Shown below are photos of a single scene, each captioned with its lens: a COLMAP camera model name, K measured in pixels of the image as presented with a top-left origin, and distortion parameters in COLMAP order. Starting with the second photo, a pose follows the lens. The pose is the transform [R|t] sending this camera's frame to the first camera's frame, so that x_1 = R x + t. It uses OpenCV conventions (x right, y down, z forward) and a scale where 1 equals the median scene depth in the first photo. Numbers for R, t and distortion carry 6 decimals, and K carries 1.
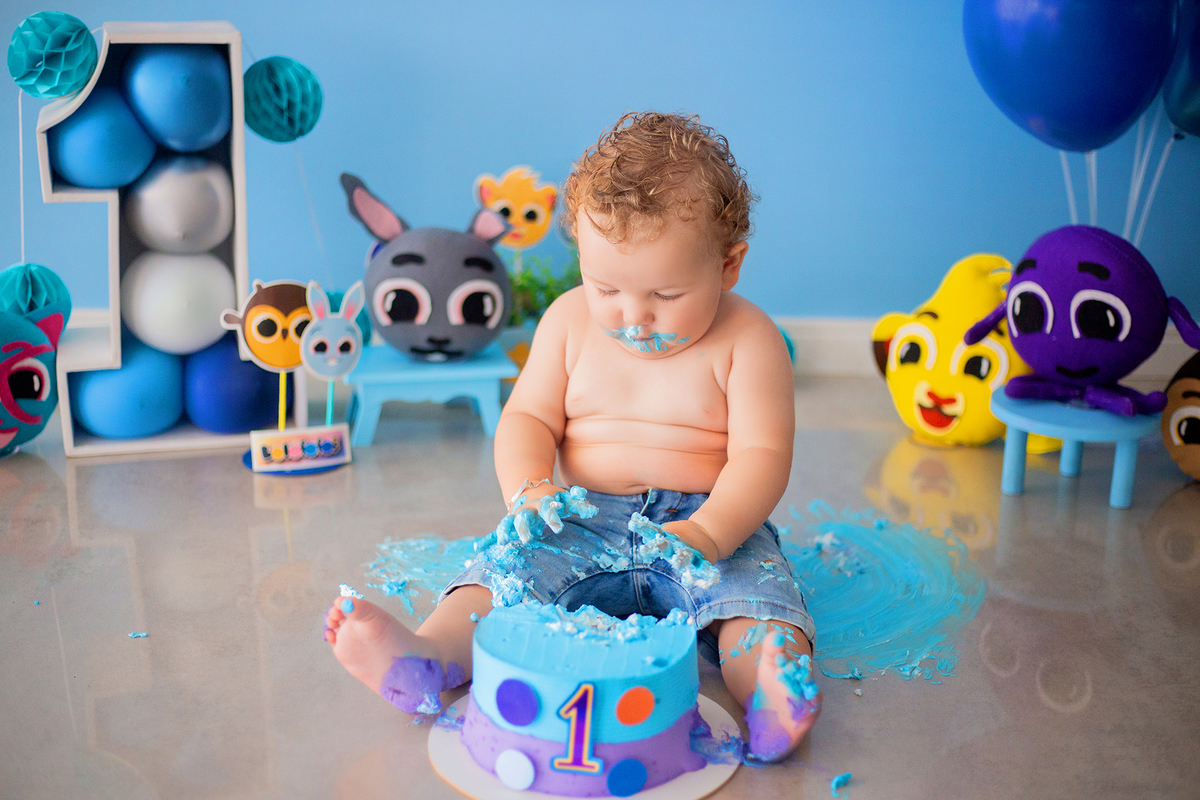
lens RADIAL K [[1715.9, 0, 591.0], [0, 1715.9, 392.1], [0, 0, 1]] dist [-0.150800, 0.000000]
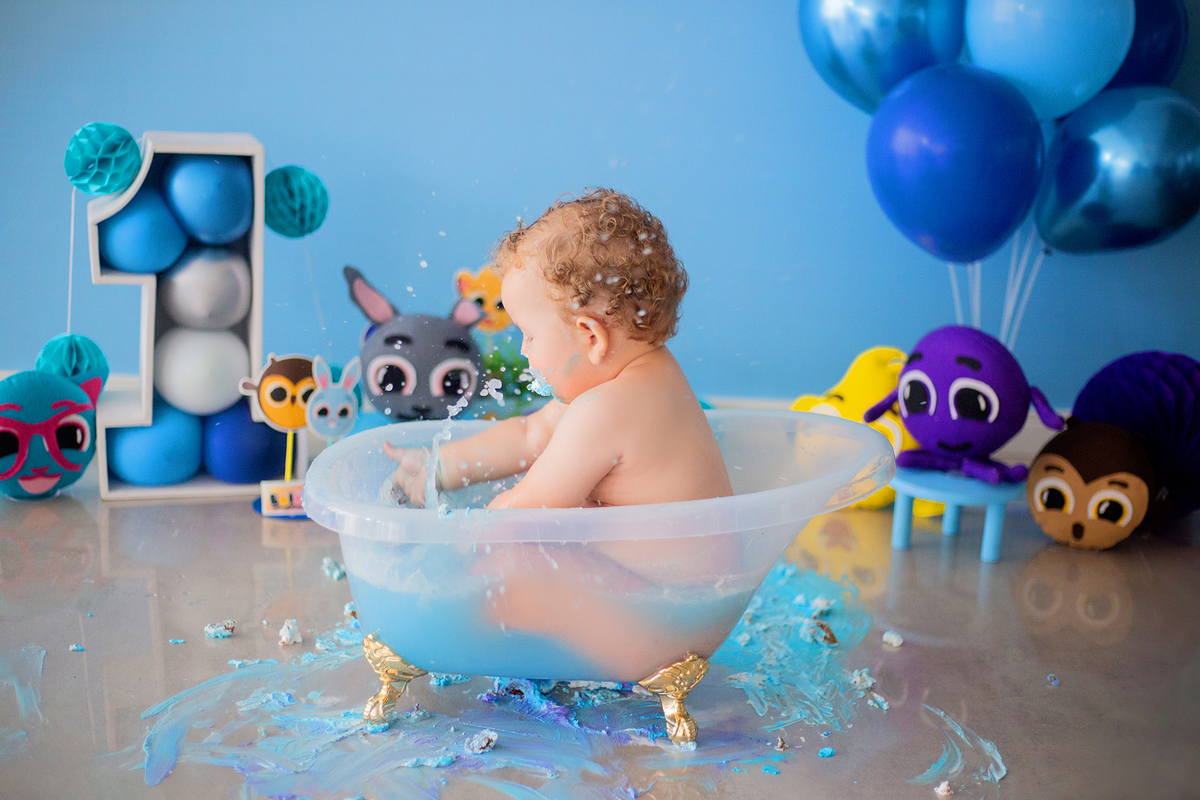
lens RADIAL K [[1715.9, 0, 592.5], [0, 1715.9, 411.3], [0, 0, 1]] dist [-0.150800, 0.000000]
pose [[0.999364, 0.024099, 0.026286, -0.002128], [-0.023155, 0.999096, -0.035643, 0.011201], [-0.027121, 0.035011, 0.999019, -0.189139]]
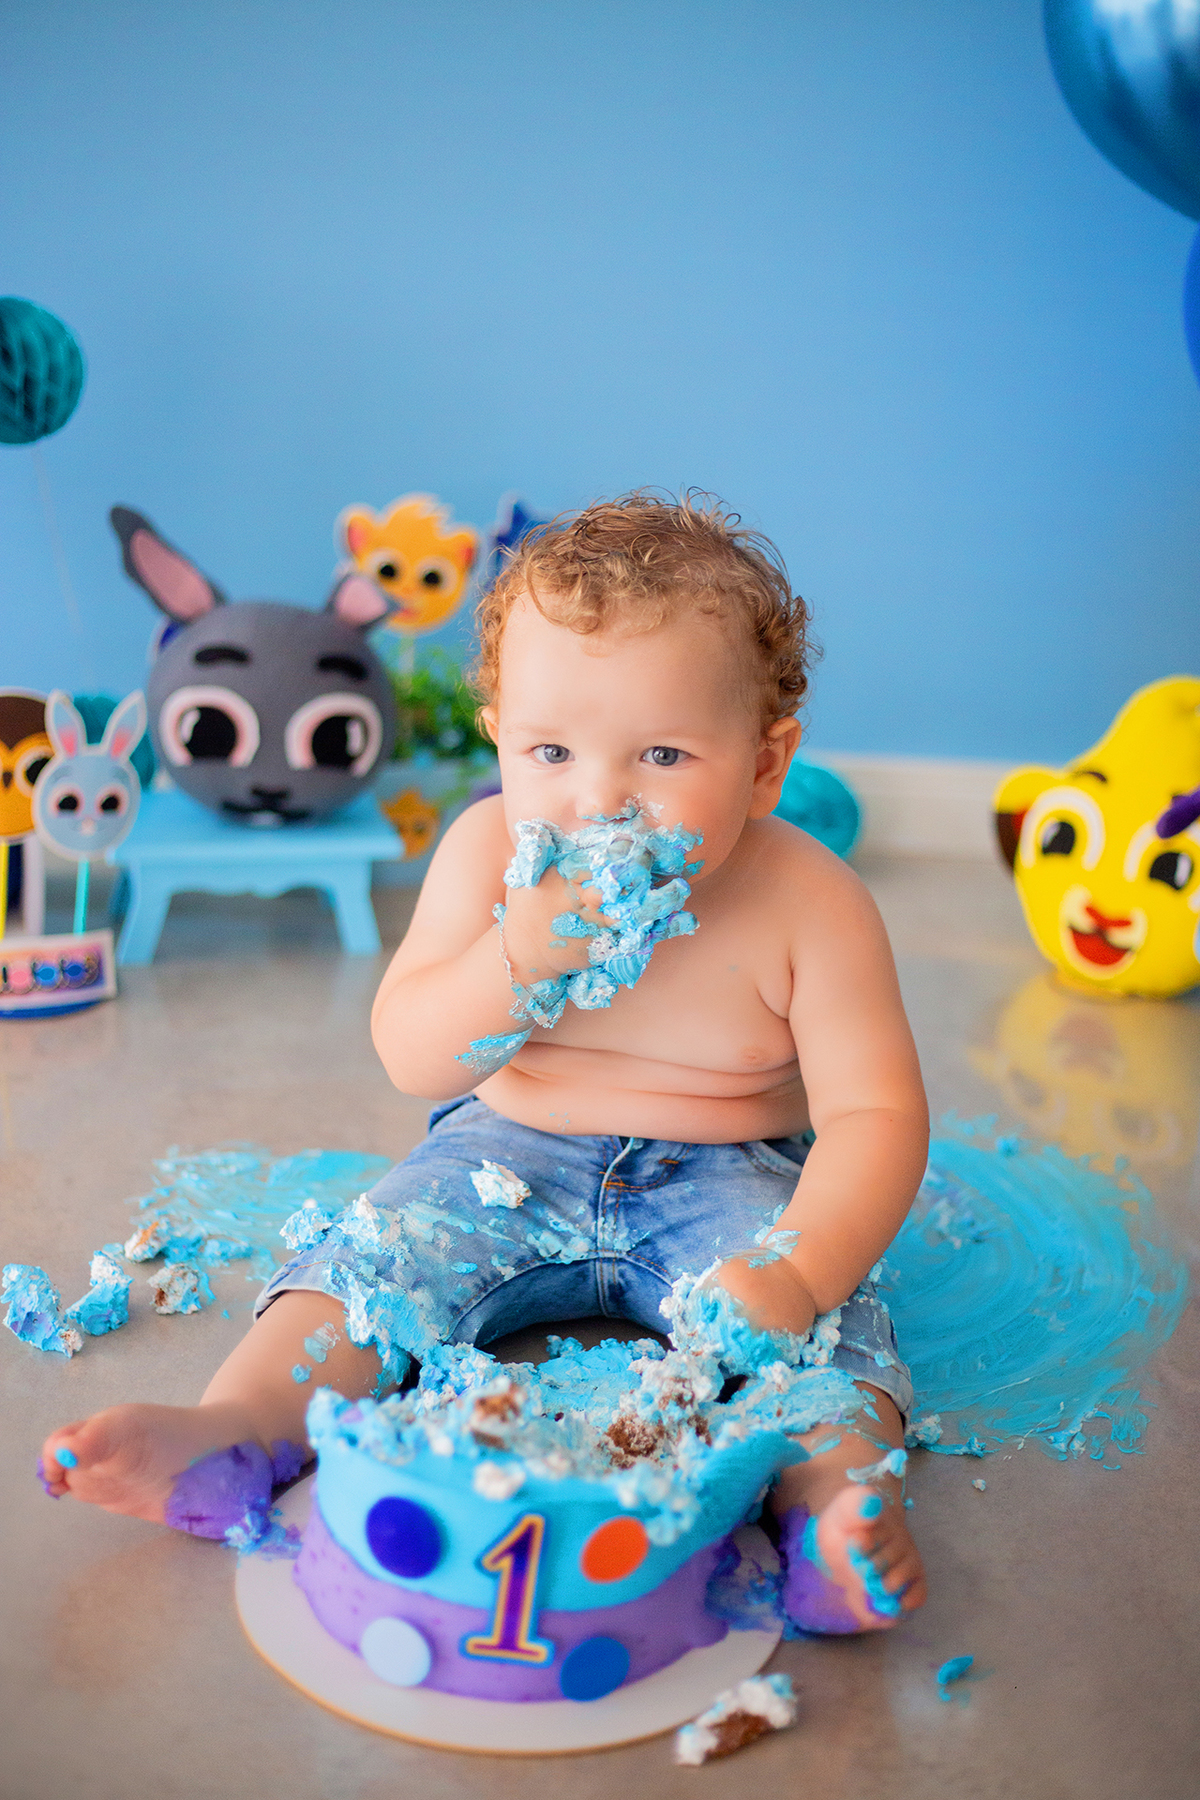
lens RADIAL K [[2573.9, 0, 585.9], [0, 2573.9, 888.0], [0, 0, 1]] dist [-0.150800, 0.000000]
pose [[0.998511, 0.035699, 0.041256, -0.015861], [-0.037912, 0.997811, 0.054187, -0.050795], [-0.039232, -0.055670, 0.997678, 0.115412]]
